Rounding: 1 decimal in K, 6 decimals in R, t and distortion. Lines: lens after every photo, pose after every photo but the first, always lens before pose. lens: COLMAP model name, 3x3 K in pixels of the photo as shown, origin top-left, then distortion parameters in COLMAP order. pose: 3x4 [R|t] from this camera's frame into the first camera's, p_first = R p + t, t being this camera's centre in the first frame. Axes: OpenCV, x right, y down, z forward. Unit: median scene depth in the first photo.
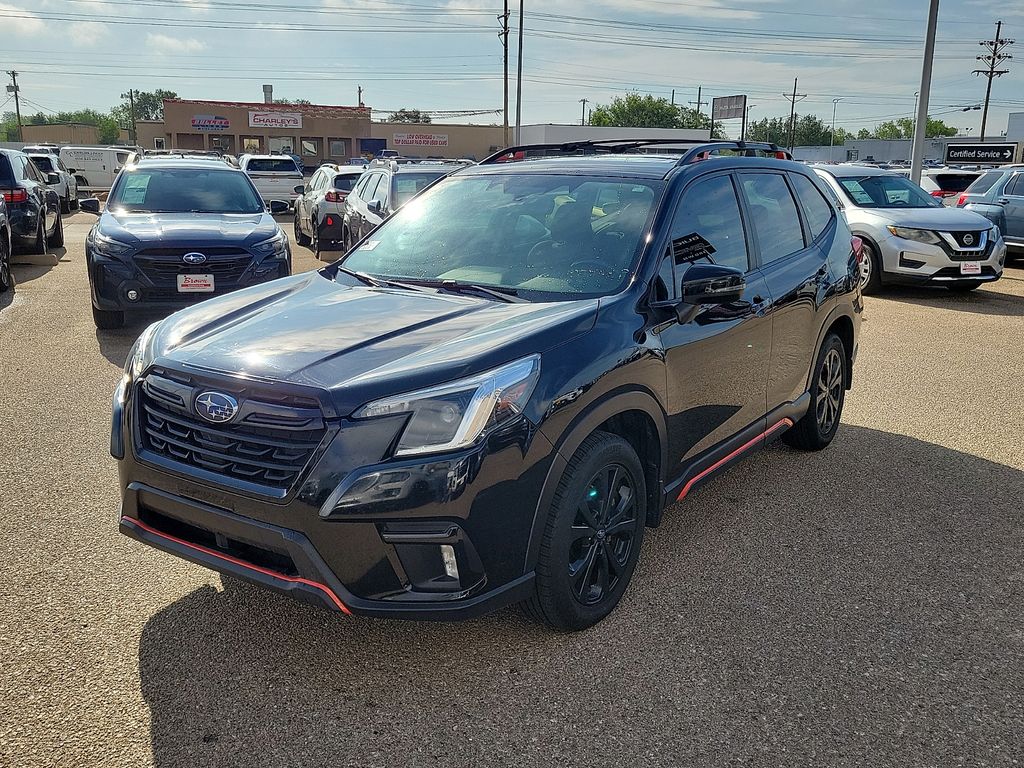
lens RADIAL K [[944.2, 0, 502.1], [0, 944.2, 385.6], [0, 0, 1]] dist [0.043342, 0.000000]
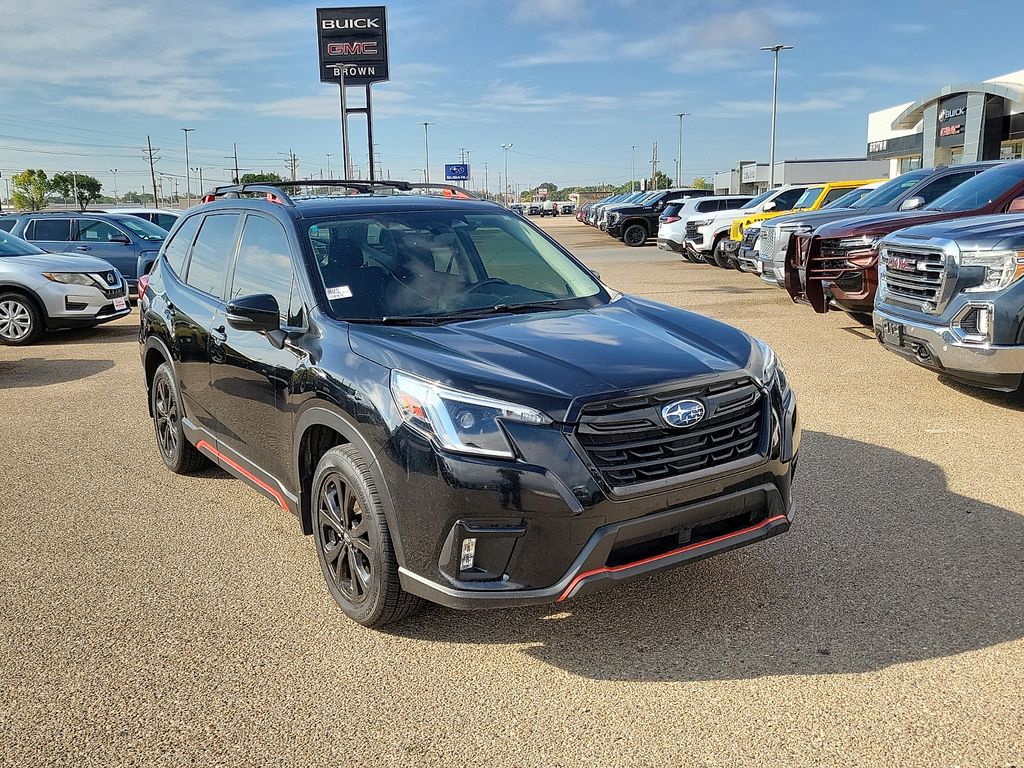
lens RADIAL K [[944.2, 0, 507.1], [0, 944.2, 379.4], [0, 0, 1]] dist [0.043342, 0.000000]
pose [[0.372063, -0.190311, 0.908488, -0.750291], [0.242445, 0.964704, 0.102796, -0.097827], [-0.895985, 0.182012, 0.405070, 0.399260]]
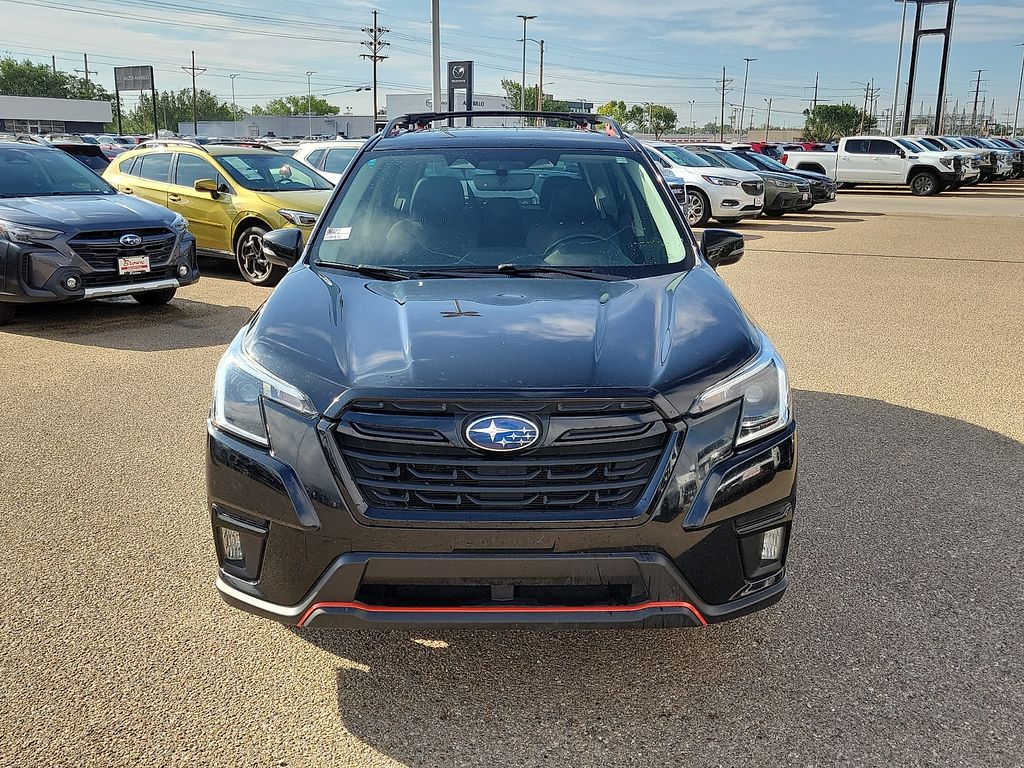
lens RADIAL K [[944.2, 0, 513.8], [0, 944.2, 382.9], [0, 0, 1]] dist [0.043342, 0.000000]
pose [[0.817746, -0.149012, 0.555956, -0.405307], [0.136932, 0.988540, 0.063546, -0.038757], [-0.559054, 0.024164, 0.828779, 0.172786]]
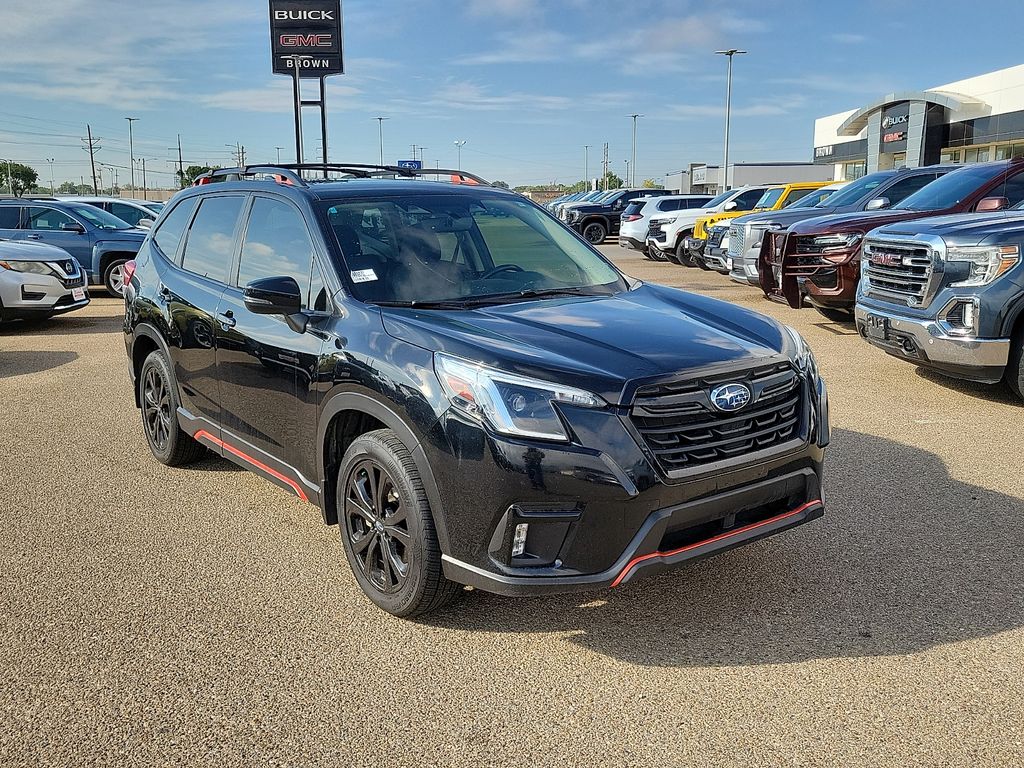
lens RADIAL K [[944.2, 0, 524.7], [0, 944.2, 375.5], [0, 0, 1]] dist [0.043342, 0.000000]
pose [[0.306728, -0.186961, 0.933254, -0.763021], [0.231850, 0.965659, 0.117252, -0.101650], [-0.923127, 0.180410, 0.339541, 0.460816]]
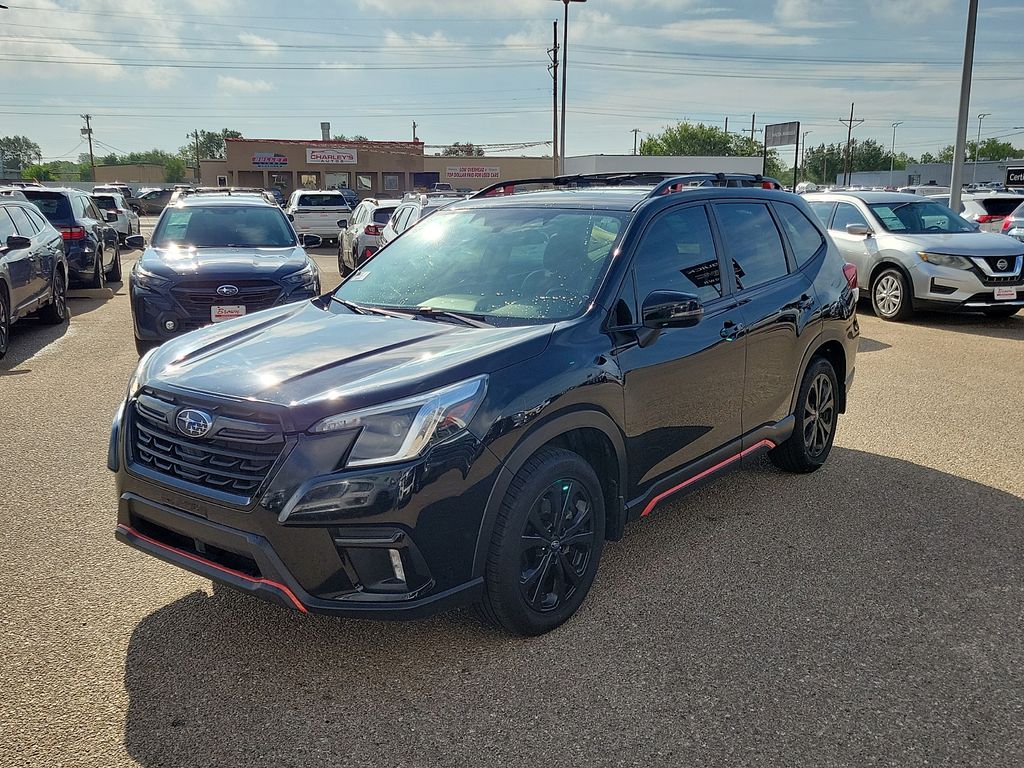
lens RADIAL K [[944.2, 0, 488.7], [0, 944.2, 389.6], [0, 0, 1]] dist [0.043342, 0.000000]
pose [[0.997477, -0.001043, -0.070980, 0.064354], [-0.000900, 0.999626, -0.027328, 0.007387], [0.070982, 0.027323, 0.997103, -0.040420]]
